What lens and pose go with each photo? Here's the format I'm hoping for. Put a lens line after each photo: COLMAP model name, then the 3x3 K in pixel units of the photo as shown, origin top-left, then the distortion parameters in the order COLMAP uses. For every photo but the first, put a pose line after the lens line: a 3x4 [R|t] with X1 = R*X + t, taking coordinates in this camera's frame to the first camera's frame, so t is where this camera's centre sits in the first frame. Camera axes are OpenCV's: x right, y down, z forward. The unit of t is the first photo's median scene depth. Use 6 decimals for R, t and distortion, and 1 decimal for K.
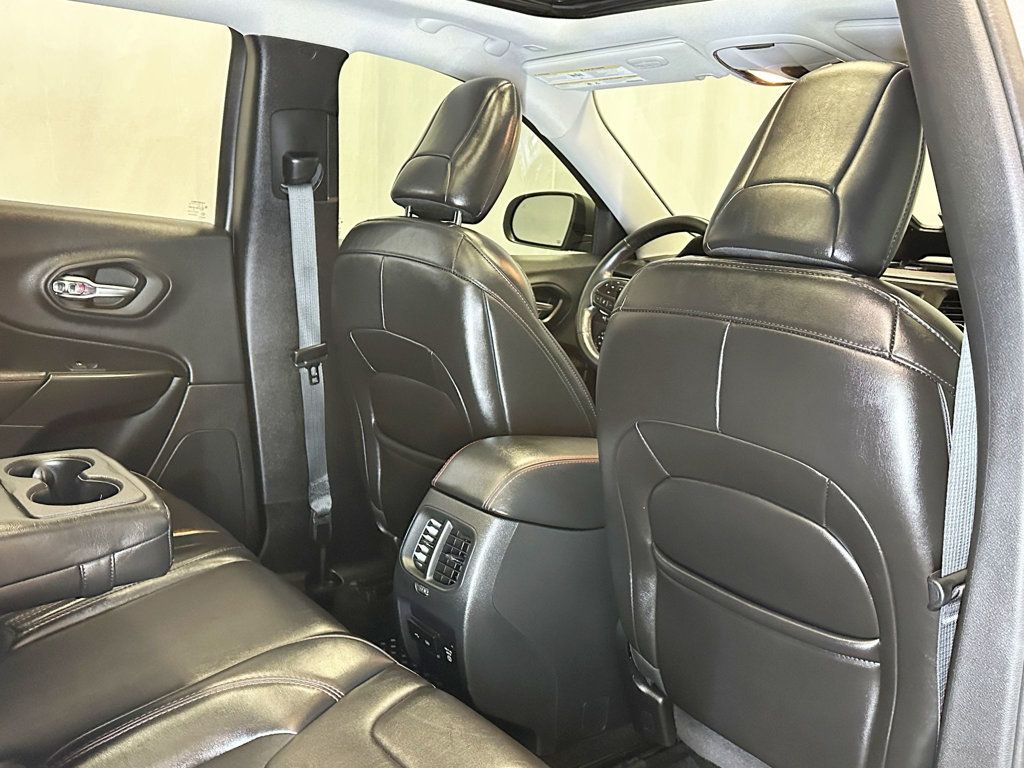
lens RADIAL K [[1043.9, 0, 509.5], [0, 1043.9, 389.7], [0, 0, 1]] dist [0.132842, 0.000000]
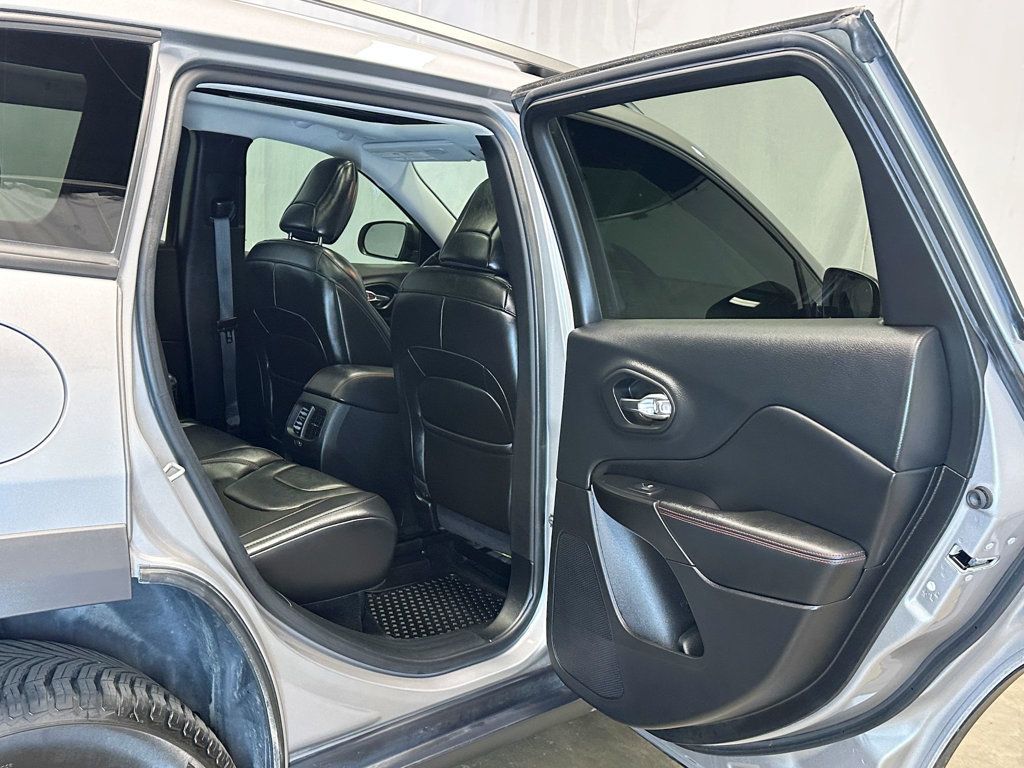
lens RADIAL K [[1043.9, 0, 512.9], [0, 1043.9, 393.8], [0, 0, 1]] dist [0.132842, 0.000000]
pose [[0.993740, 0.000369, 0.111717, 0.069426], [0.000281, 0.999983, -0.005805, 0.091967], [-0.111717, 0.005800, 0.993723, -0.709903]]
